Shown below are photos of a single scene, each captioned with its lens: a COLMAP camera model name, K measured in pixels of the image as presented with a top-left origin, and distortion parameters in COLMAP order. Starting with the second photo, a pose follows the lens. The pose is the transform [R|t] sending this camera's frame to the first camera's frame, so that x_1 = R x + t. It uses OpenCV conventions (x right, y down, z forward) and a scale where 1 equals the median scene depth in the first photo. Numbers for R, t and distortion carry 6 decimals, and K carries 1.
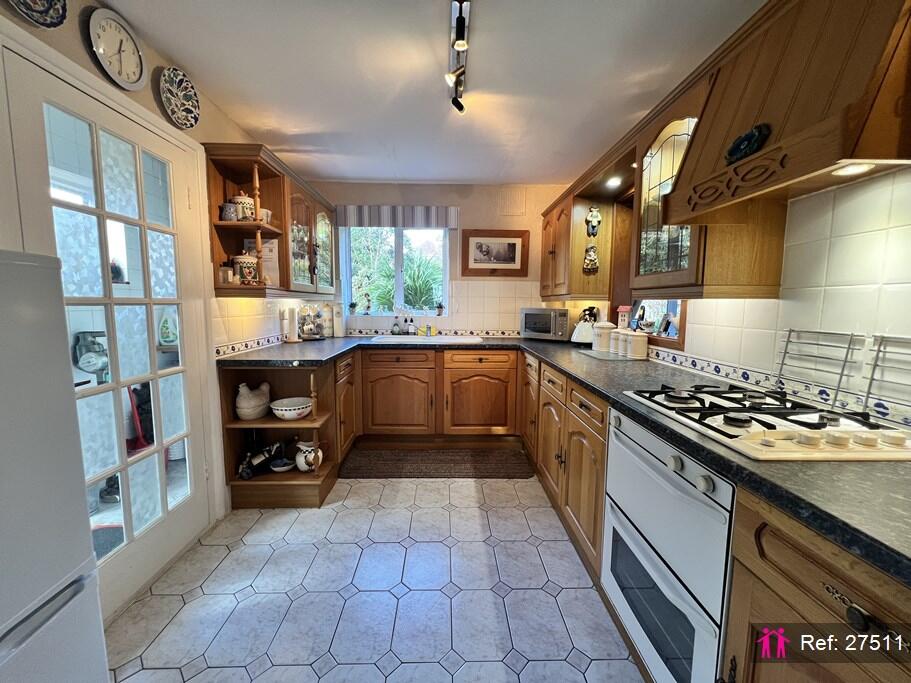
lens RADIAL K [[362.2, 0, 454.3], [0, 362.2, 340.8], [0, 0, 1]] dist [-0.003394, 0.000445]
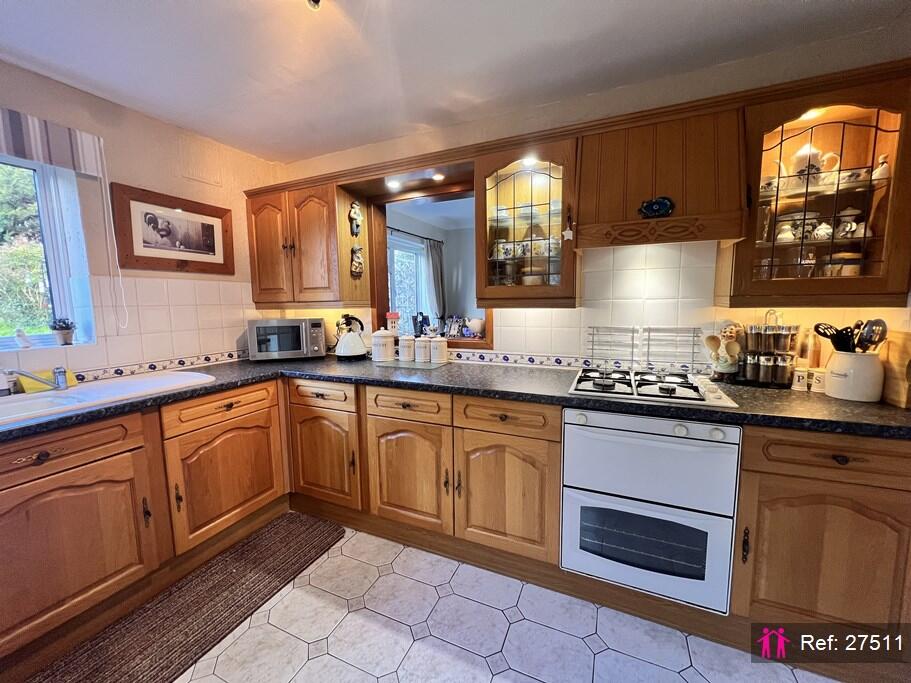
lens RADIAL K [[362.2, 0, 455.3], [0, 362.2, 340.7], [0, 0, 1]] dist [-0.003394, 0.000445]
pose [[0.432778, -0.111219, 0.894614, -0.316805], [0.109054, 0.991532, 0.070512, -0.063883], [-0.894880, 0.067045, 0.441242, 0.372746]]
